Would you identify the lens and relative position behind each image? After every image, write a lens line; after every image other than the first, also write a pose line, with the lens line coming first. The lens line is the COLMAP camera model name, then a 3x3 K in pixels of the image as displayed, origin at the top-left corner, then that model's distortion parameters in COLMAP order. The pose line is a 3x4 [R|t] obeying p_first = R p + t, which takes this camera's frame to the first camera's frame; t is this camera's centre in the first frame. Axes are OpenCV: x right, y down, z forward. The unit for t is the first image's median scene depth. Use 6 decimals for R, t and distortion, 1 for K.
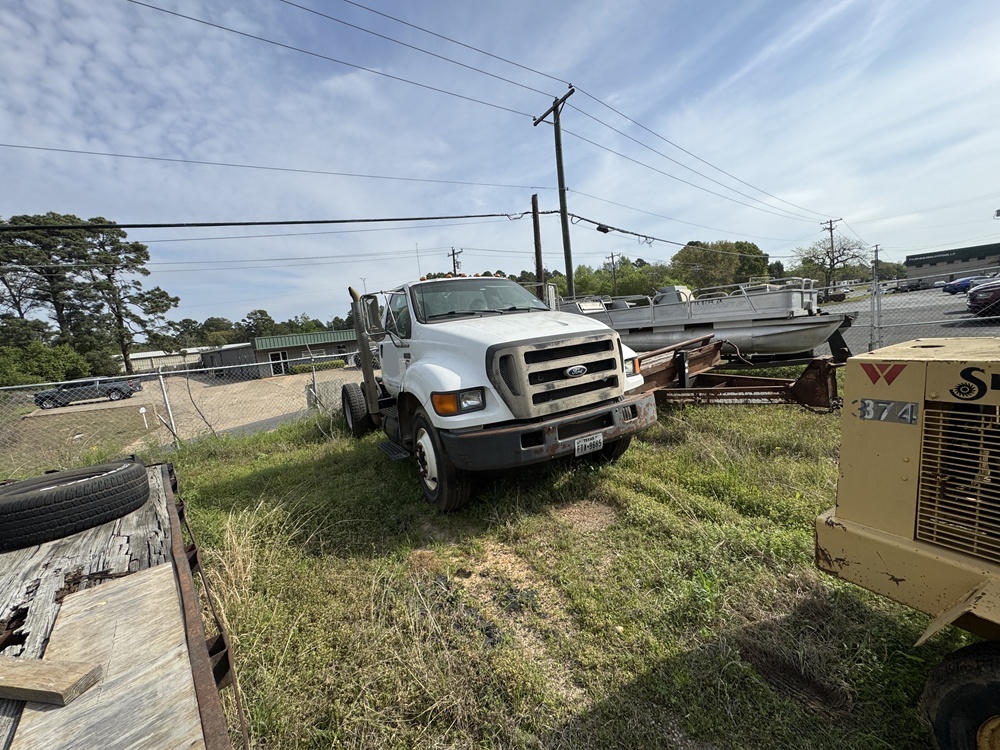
lens RADIAL K [[402.9, 0, 499.3], [0, 402.9, 374.2], [0, 0, 1]] dist [-0.001816, -0.000534]
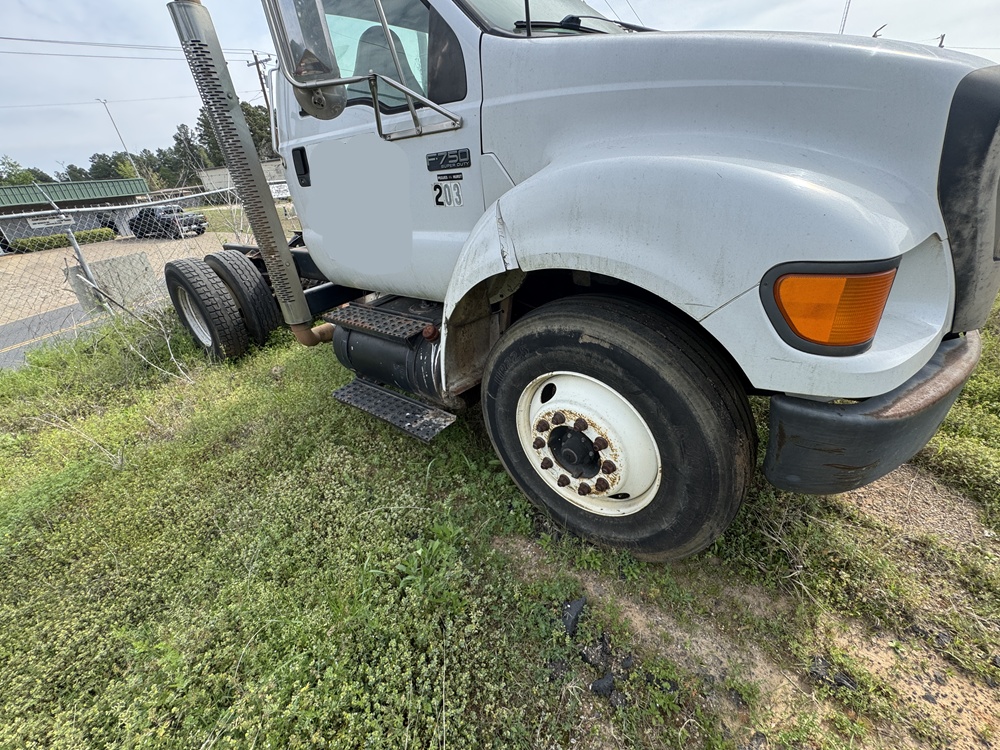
lens RADIAL K [[402.8, 0, 499.3], [0, 402.8, 374.3], [0, 0, 1]] dist [-0.001648, -0.000474]
pose [[0.929283, -0.147581, 0.338604, -0.061640], [0.032774, 0.946040, 0.322387, 0.003177], [-0.367911, -0.288492, 0.883976, 0.117349]]
